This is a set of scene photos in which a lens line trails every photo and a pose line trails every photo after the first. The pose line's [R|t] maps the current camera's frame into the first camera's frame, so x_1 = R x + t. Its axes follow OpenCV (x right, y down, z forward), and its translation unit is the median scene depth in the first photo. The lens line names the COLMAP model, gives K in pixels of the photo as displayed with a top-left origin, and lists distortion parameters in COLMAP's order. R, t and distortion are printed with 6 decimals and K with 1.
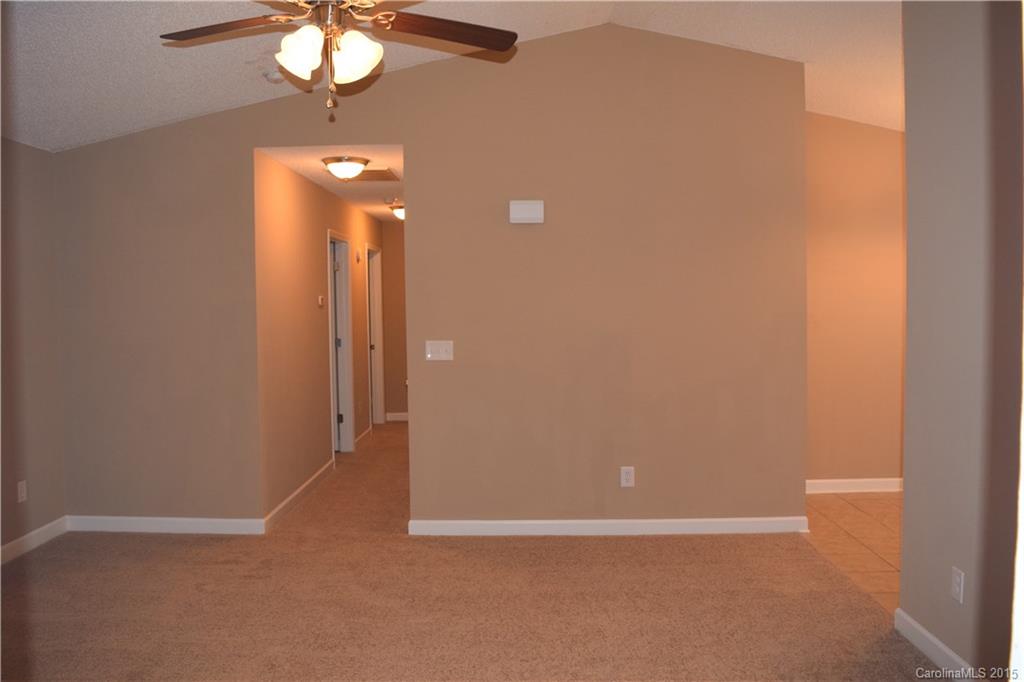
lens RADIAL K [[832.6, 0, 512.0], [0, 832.6, 341.0], [0, 0, 1]] dist [-0.076904, 0.009799]
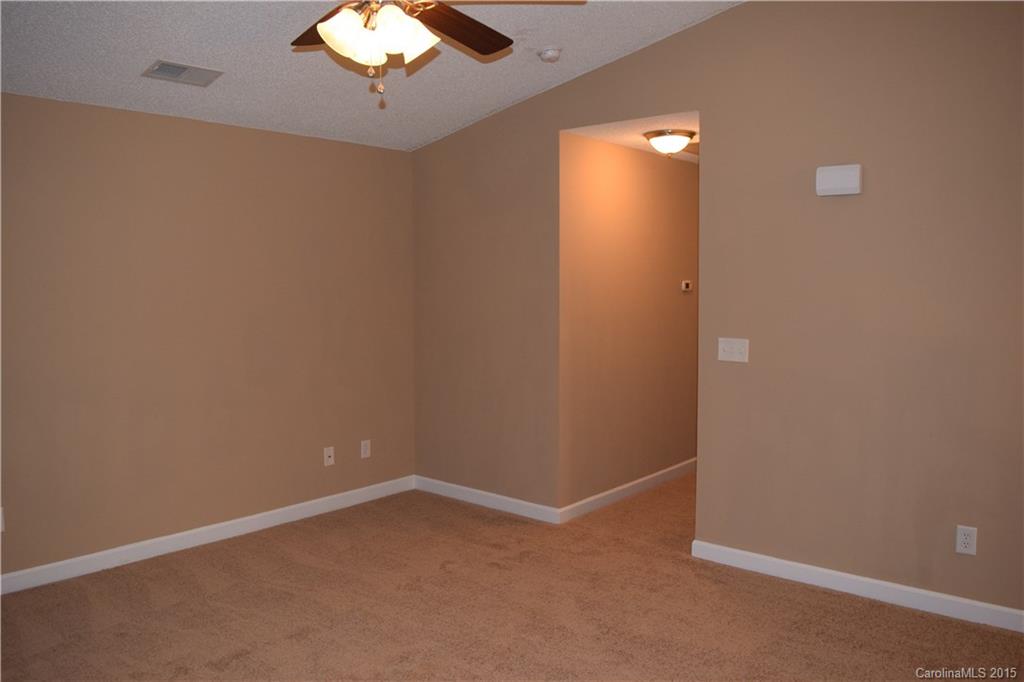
lens RADIAL K [[832.6, 0, 512.0], [0, 832.6, 341.0], [0, 0, 1]] dist [-0.076904, 0.009799]
pose [[0.767176, 0.058090, -0.638801, 0.279775], [-0.038014, 0.998258, 0.045124, -0.027346], [0.640309, -0.010335, 0.768047, 0.206118]]
